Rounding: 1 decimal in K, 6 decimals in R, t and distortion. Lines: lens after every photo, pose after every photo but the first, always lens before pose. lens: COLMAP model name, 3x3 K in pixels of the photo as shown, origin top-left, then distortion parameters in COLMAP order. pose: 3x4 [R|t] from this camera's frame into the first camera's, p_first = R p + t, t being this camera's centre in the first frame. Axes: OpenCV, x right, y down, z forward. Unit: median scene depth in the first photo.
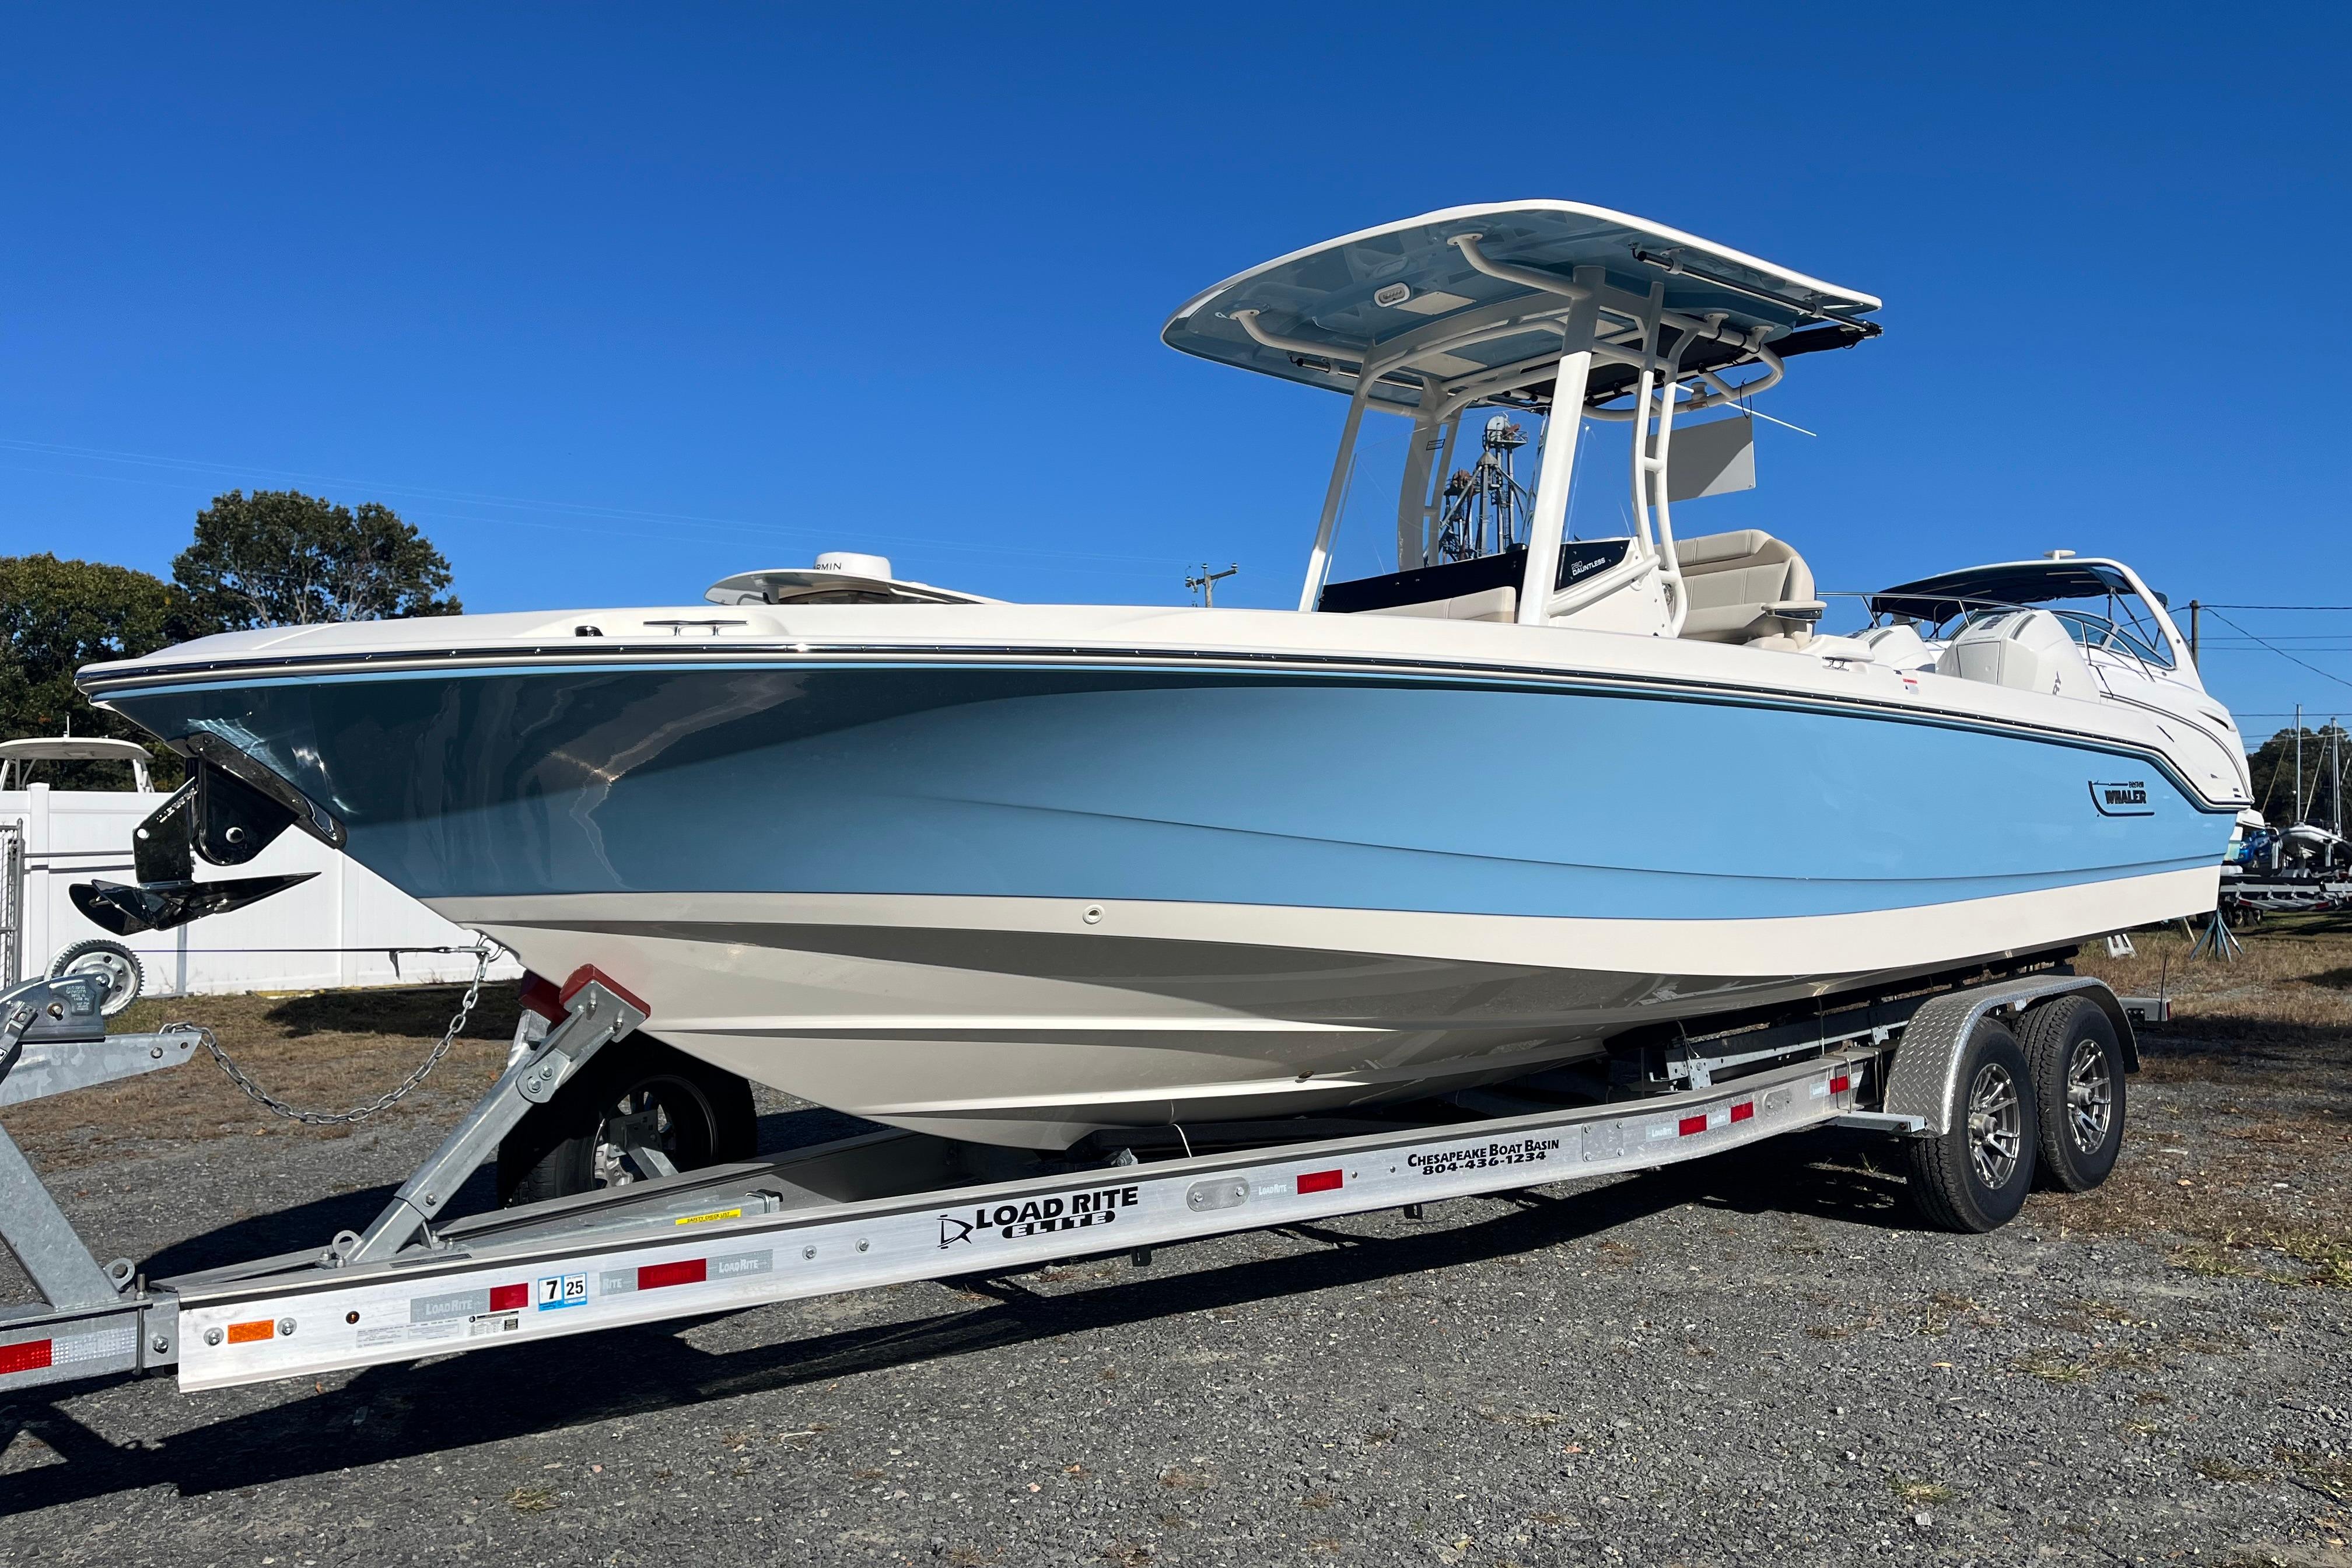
lens RADIAL K [[1735.2, 0, 1176.0], [0, 1735.2, 784.0], [0, 0, 1]] dist [0.062571, -0.076362]
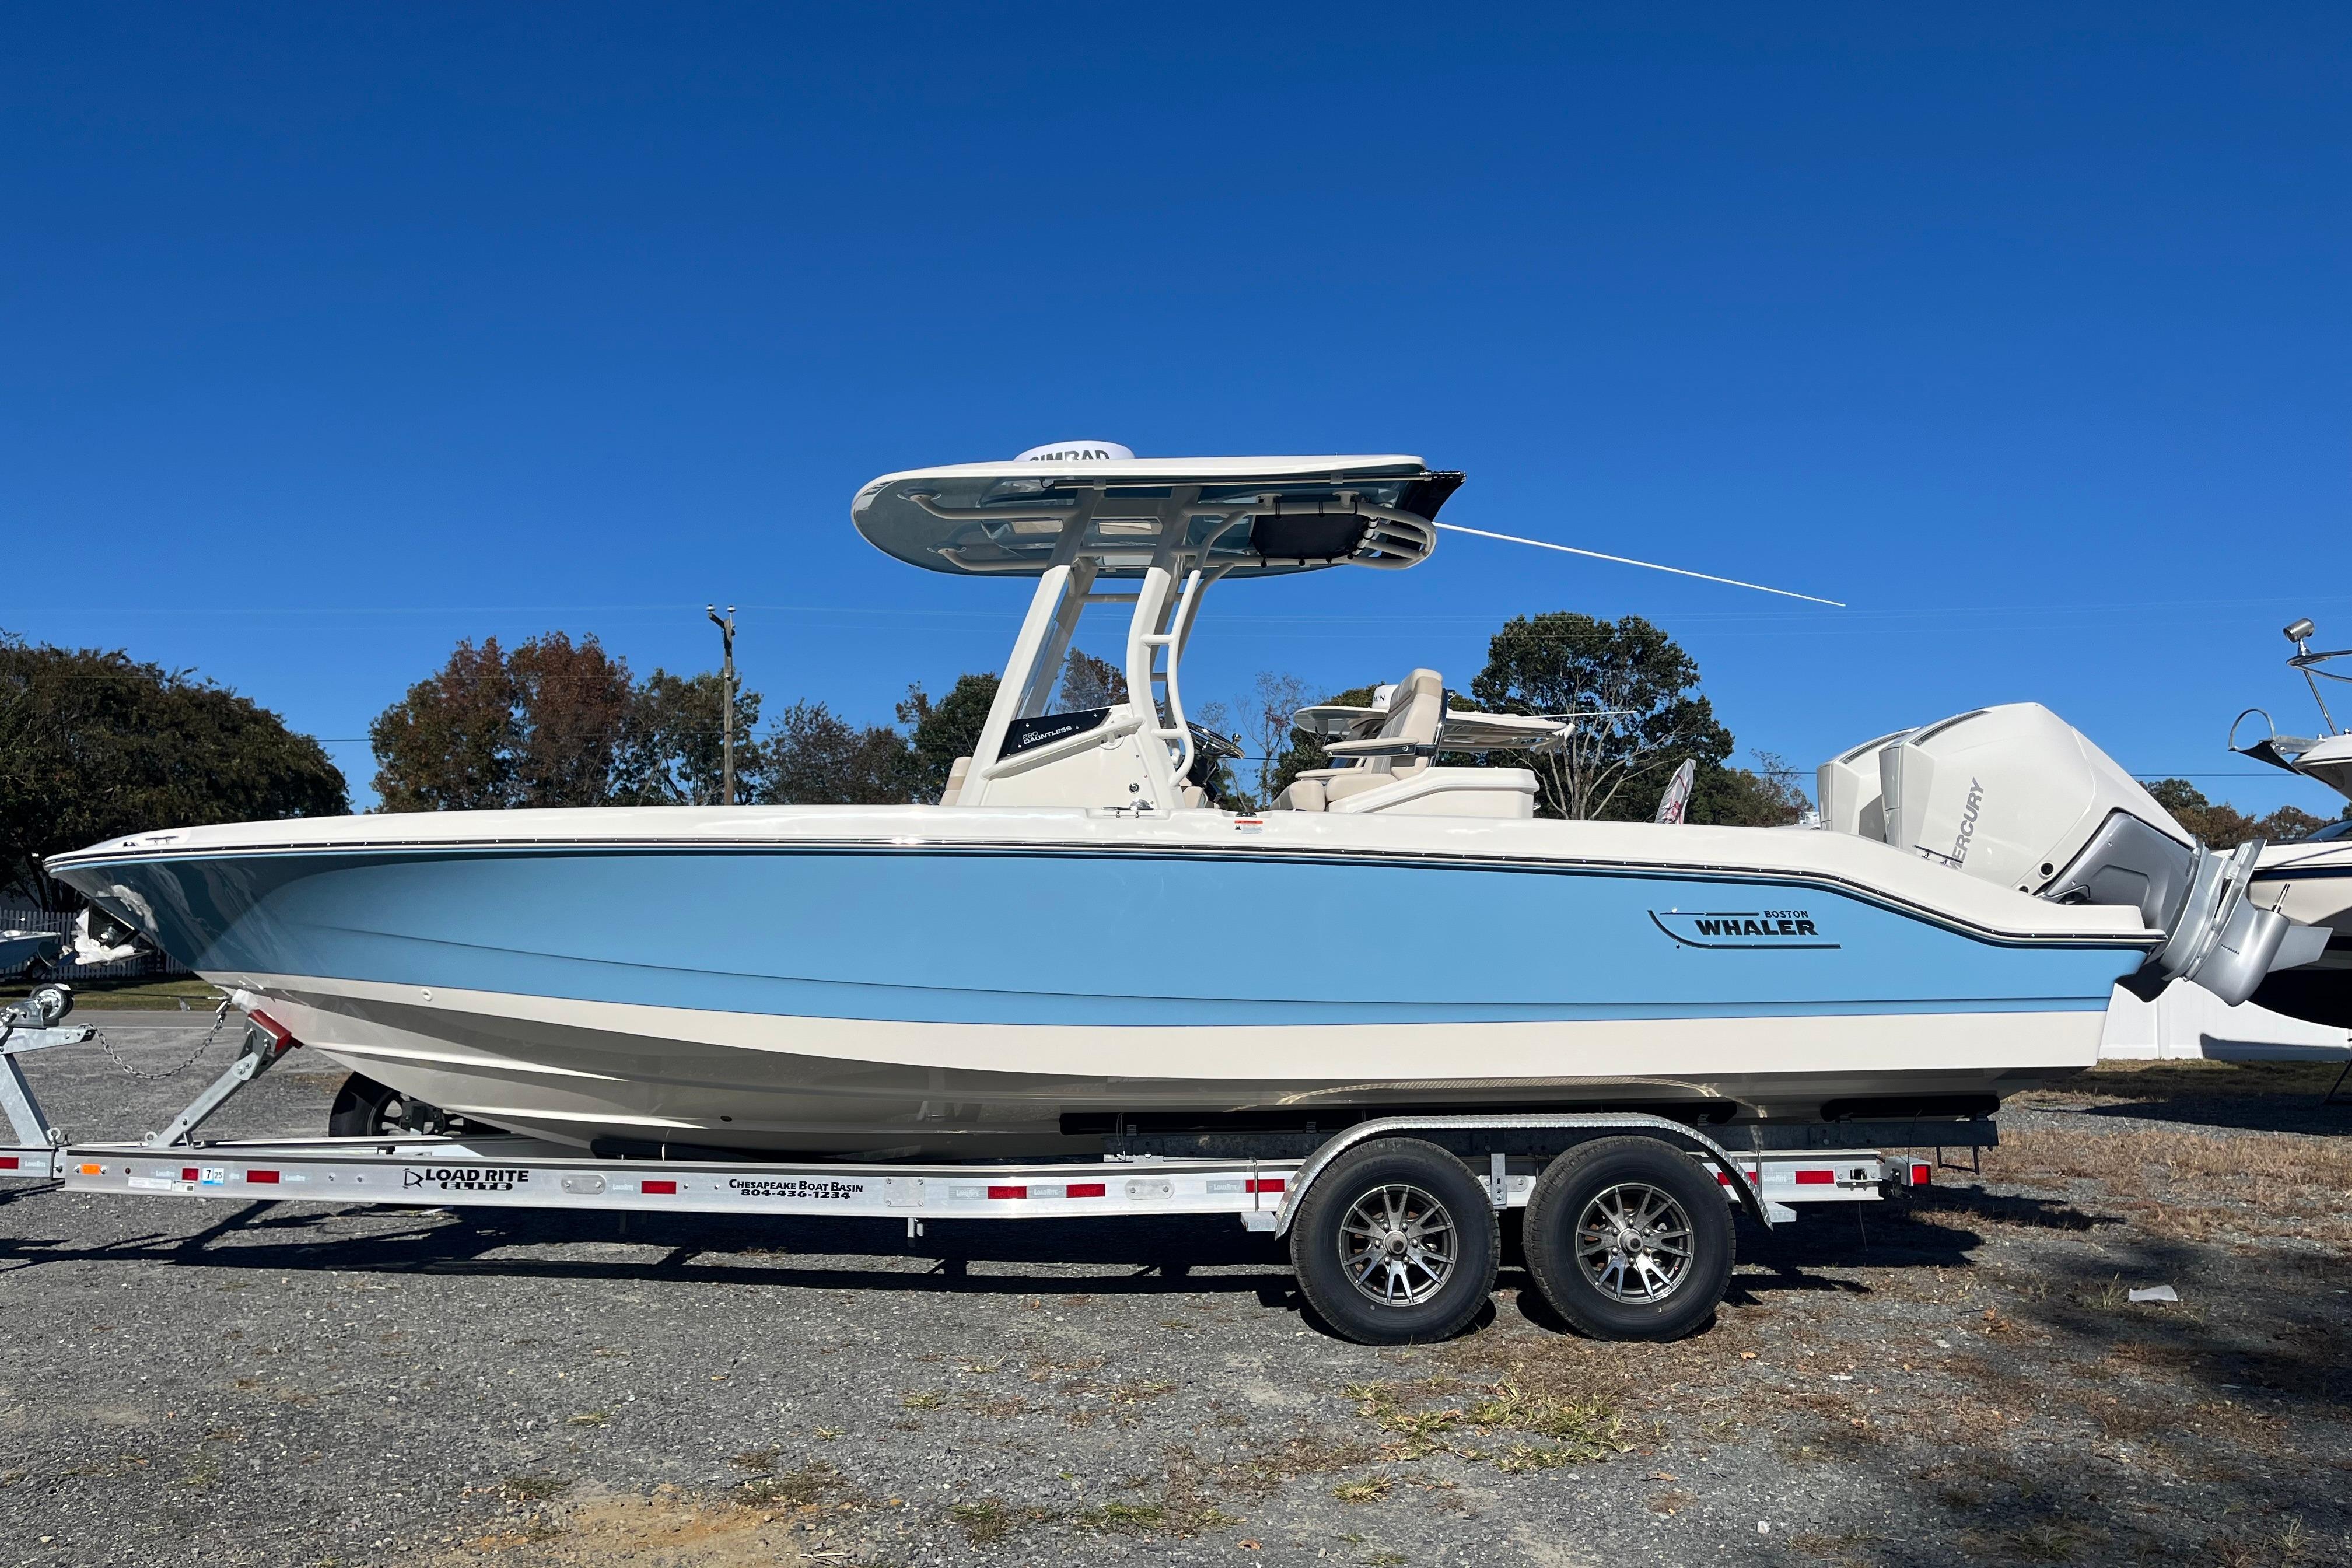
lens RADIAL K [[1735.2, 0, 1176.0], [0, 1735.2, 784.0], [0, 0, 1]] dist [0.062571, -0.076362]
pose [[0.754029, -0.036402, -0.655831, 1.479344], [0.003902, 0.998694, -0.050947, -0.035803], [0.656829, 0.035856, 0.753187, 0.178406]]
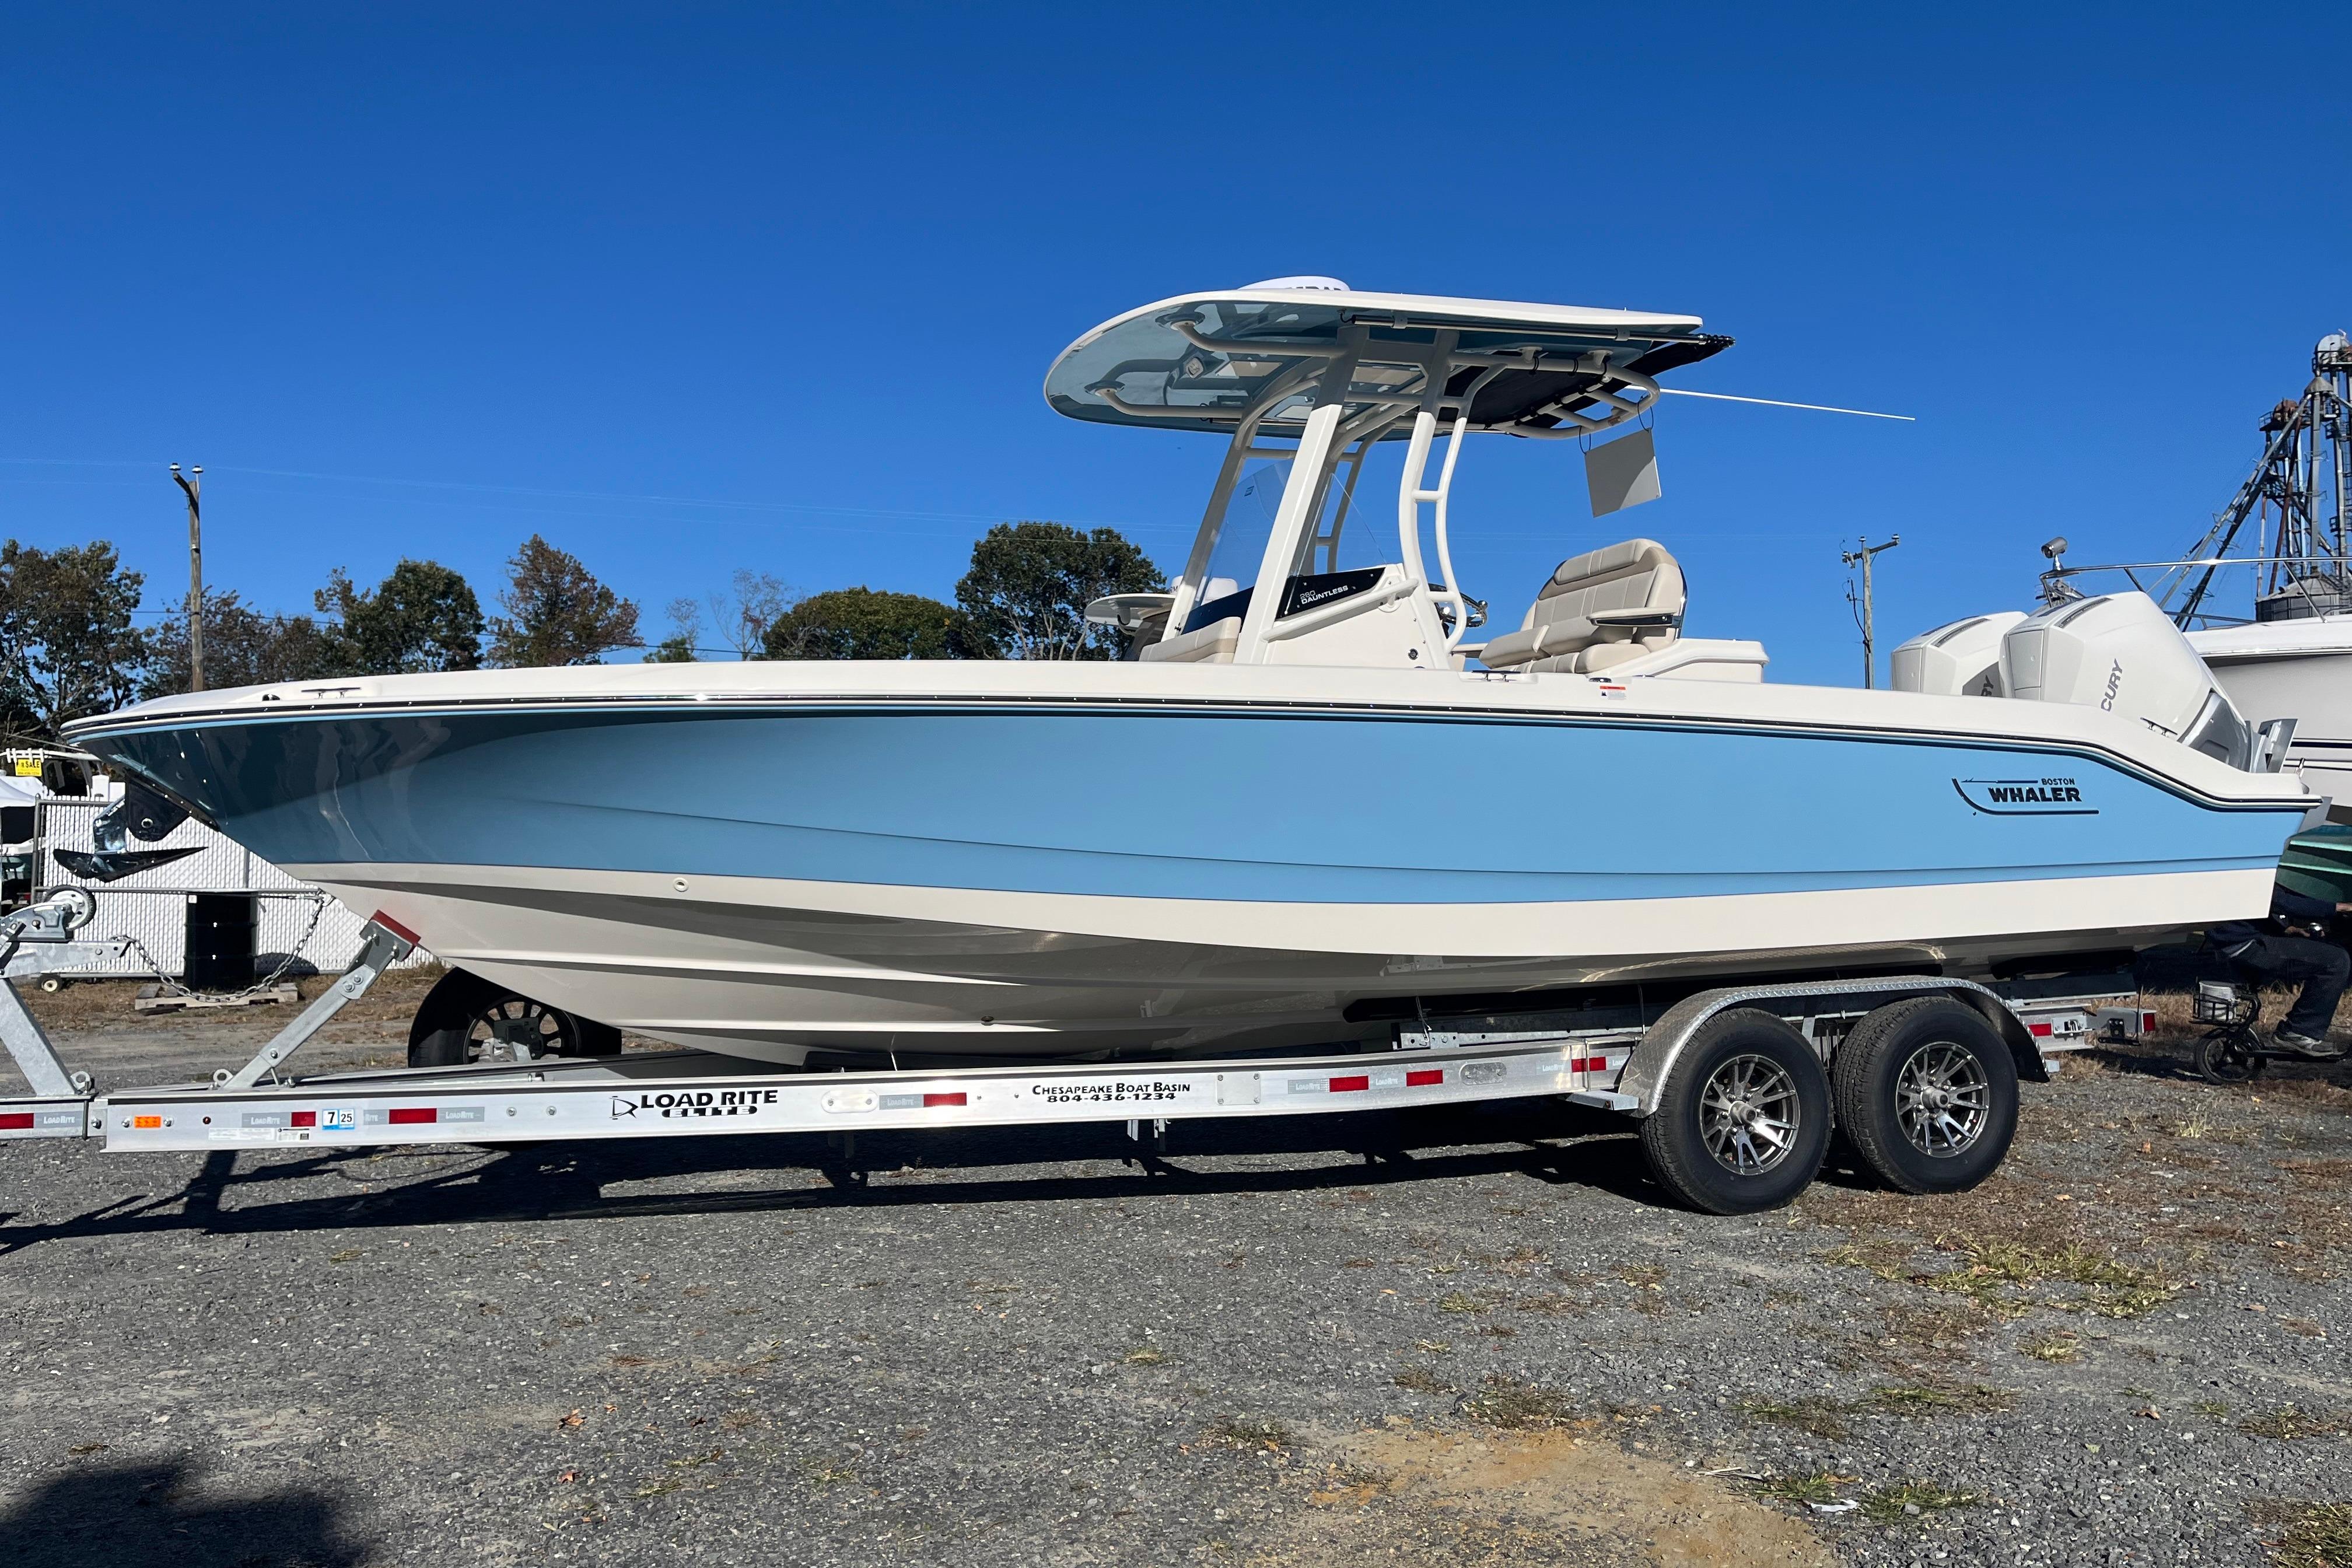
lens RADIAL K [[1735.2, 0, 1176.0], [0, 1735.2, 784.0], [0, 0, 1]] dist [0.062571, -0.076362]
pose [[0.917960, -0.003442, -0.396657, 0.795562], [0.005451, 0.999977, 0.003936, -0.007752], [0.396635, -0.005775, 0.917958, -0.109135]]
